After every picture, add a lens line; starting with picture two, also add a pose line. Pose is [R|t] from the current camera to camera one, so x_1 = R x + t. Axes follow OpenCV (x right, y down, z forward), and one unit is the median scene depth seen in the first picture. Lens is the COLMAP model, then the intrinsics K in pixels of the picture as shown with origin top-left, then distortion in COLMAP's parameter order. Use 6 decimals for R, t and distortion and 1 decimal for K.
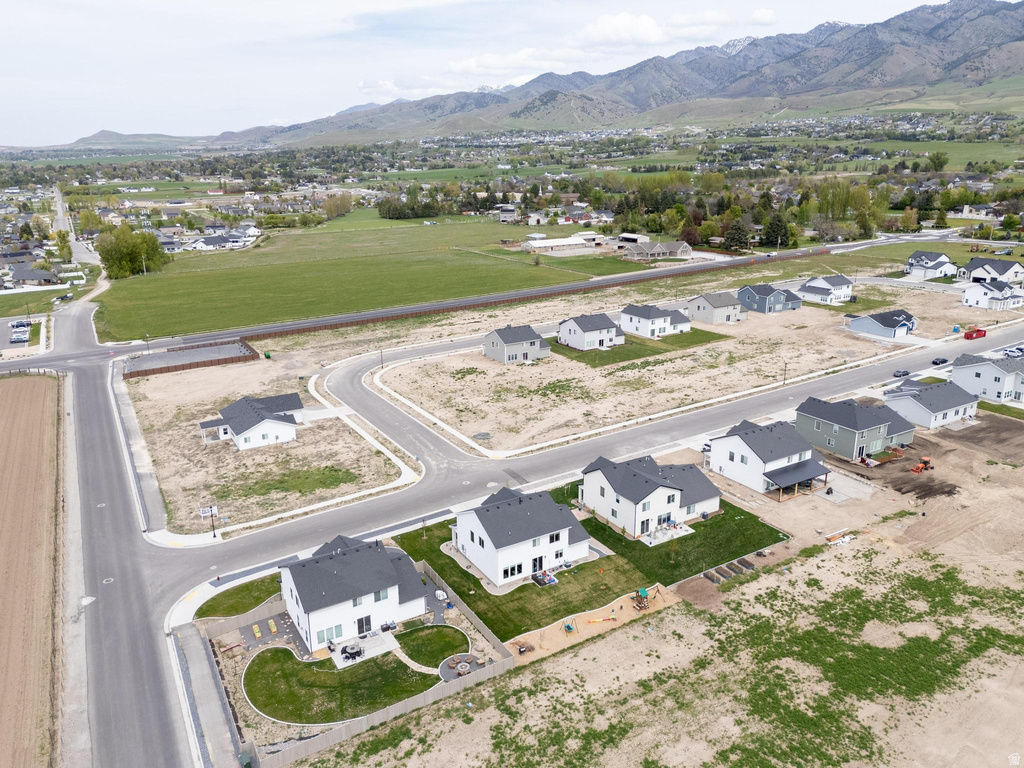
lens RADIAL K [[752.0, 0, 517.2], [0, 752.0, 383.2], [0, 0, 1]] dist [0.075727, -0.071477]
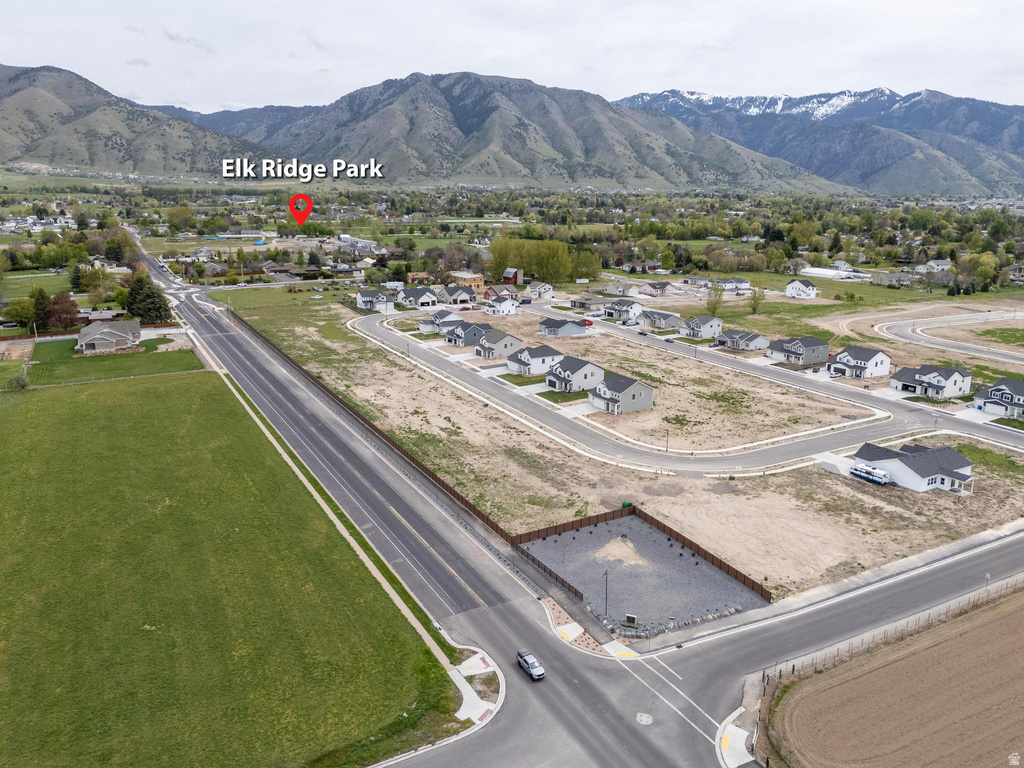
lens RADIAL K [[752.0, 0, 513.3], [0, 752.0, 389.3], [0, 0, 1]] dist [0.075727, -0.071477]
pose [[0.032157, -0.230890, 0.972448, -1.231777], [0.289756, 0.933322, 0.212018, -0.390816], [-0.956560, 0.274955, 0.096914, 1.287438]]
